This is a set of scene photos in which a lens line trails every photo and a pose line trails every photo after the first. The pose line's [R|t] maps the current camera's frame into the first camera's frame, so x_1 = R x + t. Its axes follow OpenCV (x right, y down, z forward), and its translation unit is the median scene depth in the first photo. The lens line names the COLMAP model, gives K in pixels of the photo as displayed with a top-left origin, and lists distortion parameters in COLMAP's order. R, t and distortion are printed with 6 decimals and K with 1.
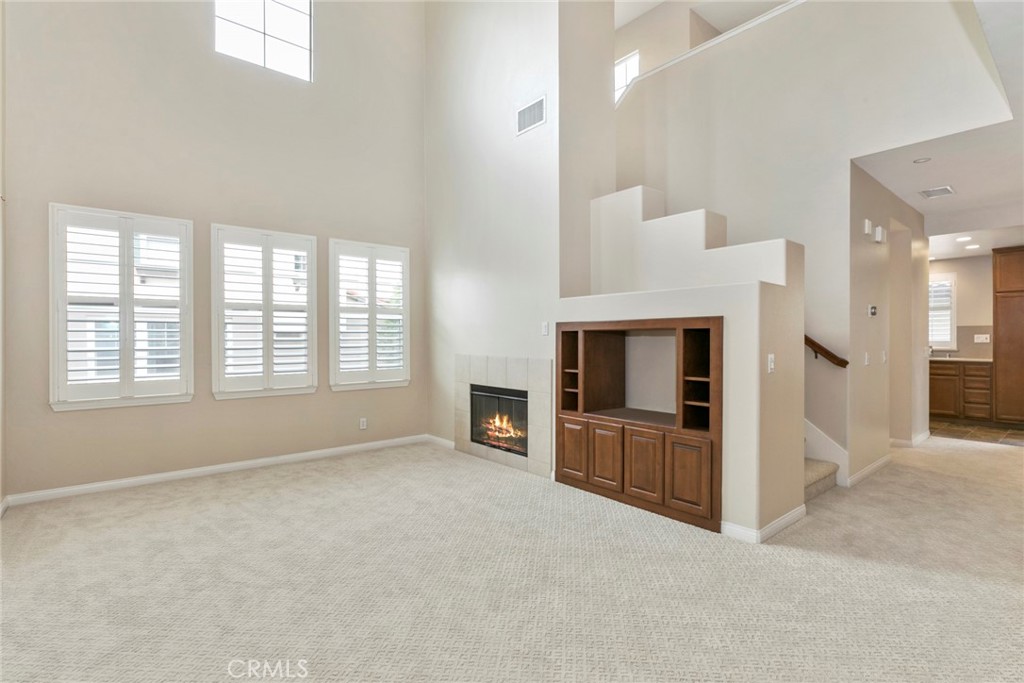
lens RADIAL K [[496.4, 0, 514.3], [0, 496.4, 336.7], [0, 0, 1]] dist [-0.001848, -0.000152]
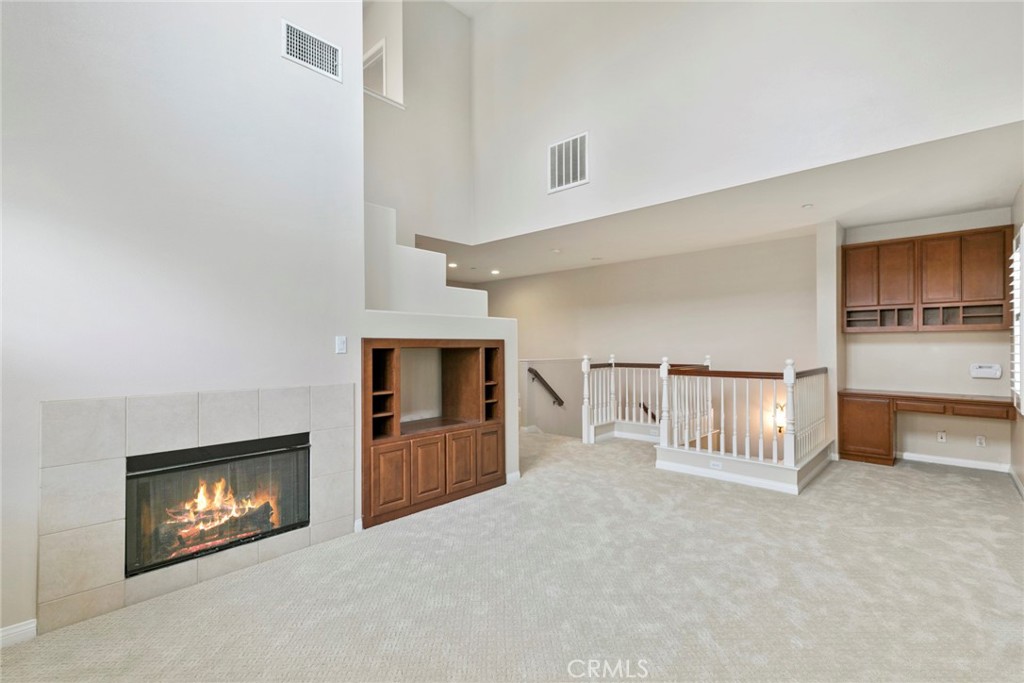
lens RADIAL K [[444.9, 0, 511.0], [0, 444.9, 349.2], [0, 0, 1]] dist [0.000323, 0.000186]
pose [[-0.110280, -0.000207, 0.993900, -0.584430], [0.003555, 0.999993, 0.000603, -0.008106], [-0.993894, 0.003600, -0.110279, 0.711549]]
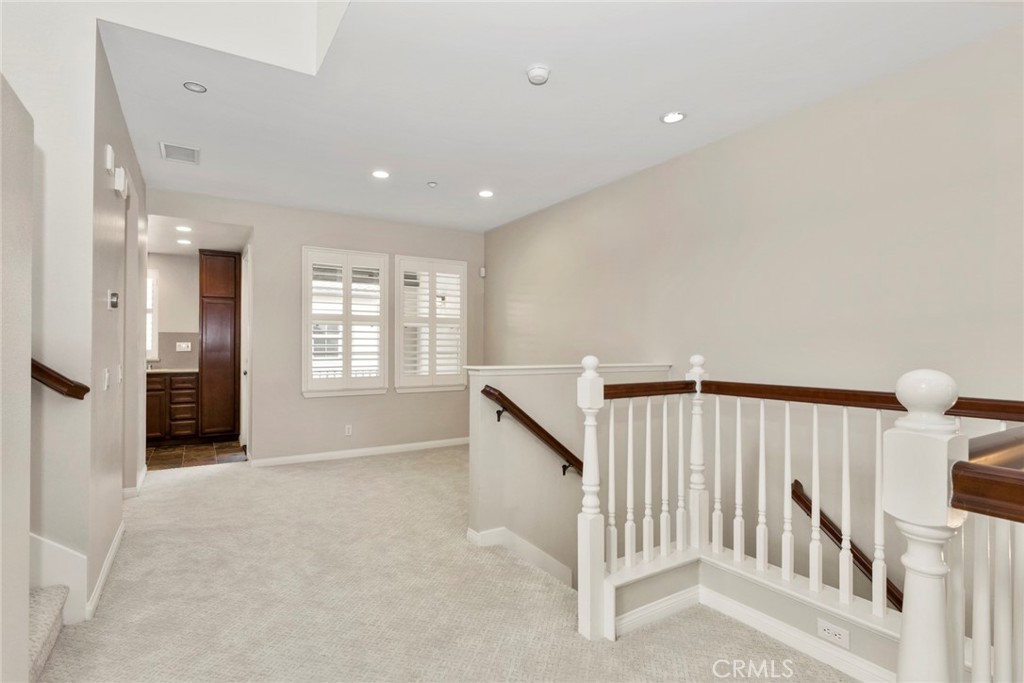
lens RADIAL K [[510.4, 0, 510.1], [0, 510.4, 345.5], [0, 0, 1]] dist [0.000343, -0.000154]
pose [[0.151913, 0.007320, 0.988367, 0.155860], [-0.007739, 0.999951, -0.006217, 0.003725], [-0.988364, -0.006705, 0.151962, 0.374850]]
